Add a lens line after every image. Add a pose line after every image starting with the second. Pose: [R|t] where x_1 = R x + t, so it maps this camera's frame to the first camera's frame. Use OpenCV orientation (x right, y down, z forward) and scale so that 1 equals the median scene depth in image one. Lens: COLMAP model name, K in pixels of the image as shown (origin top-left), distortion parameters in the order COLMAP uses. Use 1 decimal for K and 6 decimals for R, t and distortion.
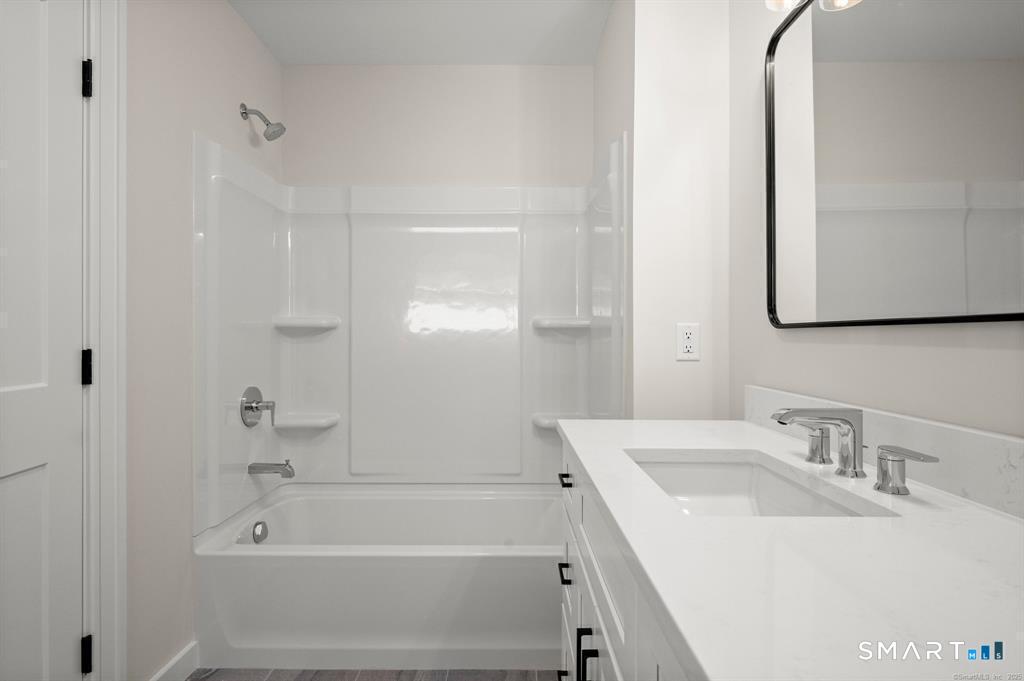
lens RADIAL K [[552.9, 0, 511.1], [0, 552.9, 339.0], [0, 0, 1]] dist [-0.002933, -0.000262]
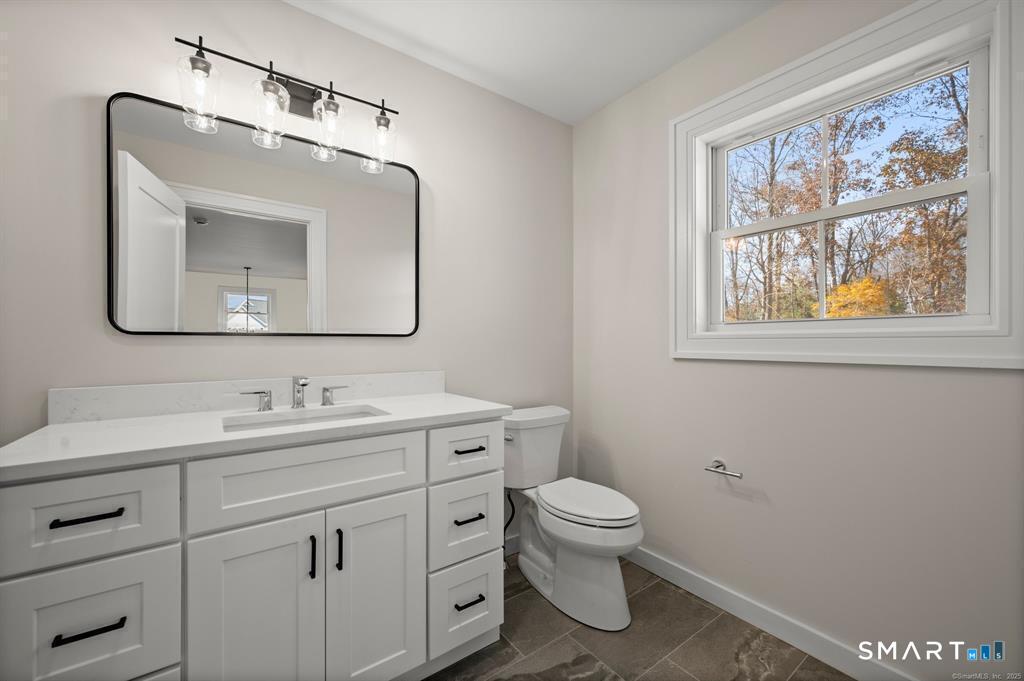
lens RADIAL K [[406.5, 0, 516.2], [0, 406.5, 342.0], [0, 0, 1]] dist [-0.000024, -0.000053]
pose [[-0.592525, -0.002486, 0.805548, -0.468282], [0.000459, 0.999994, 0.003424, -0.003284], [-0.805552, 0.002399, -0.592520, 0.522514]]
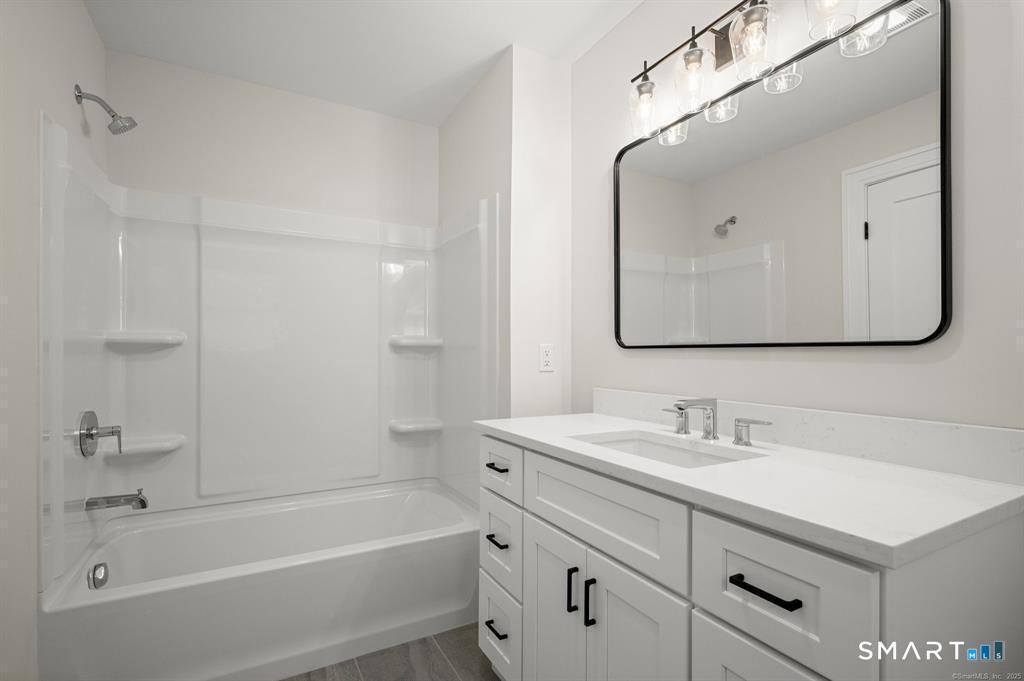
lens RADIAL K [[480.9, 0, 511.6], [0, 480.9, 353.7], [0, 0, 1]] dist [0.002627, 0.000329]
pose [[0.876871, -0.000198, 0.480726, -0.250568], [0.000971, 0.999999, -0.001360, -0.002817], [-0.480726, 0.001659, 0.876870, 0.009162]]
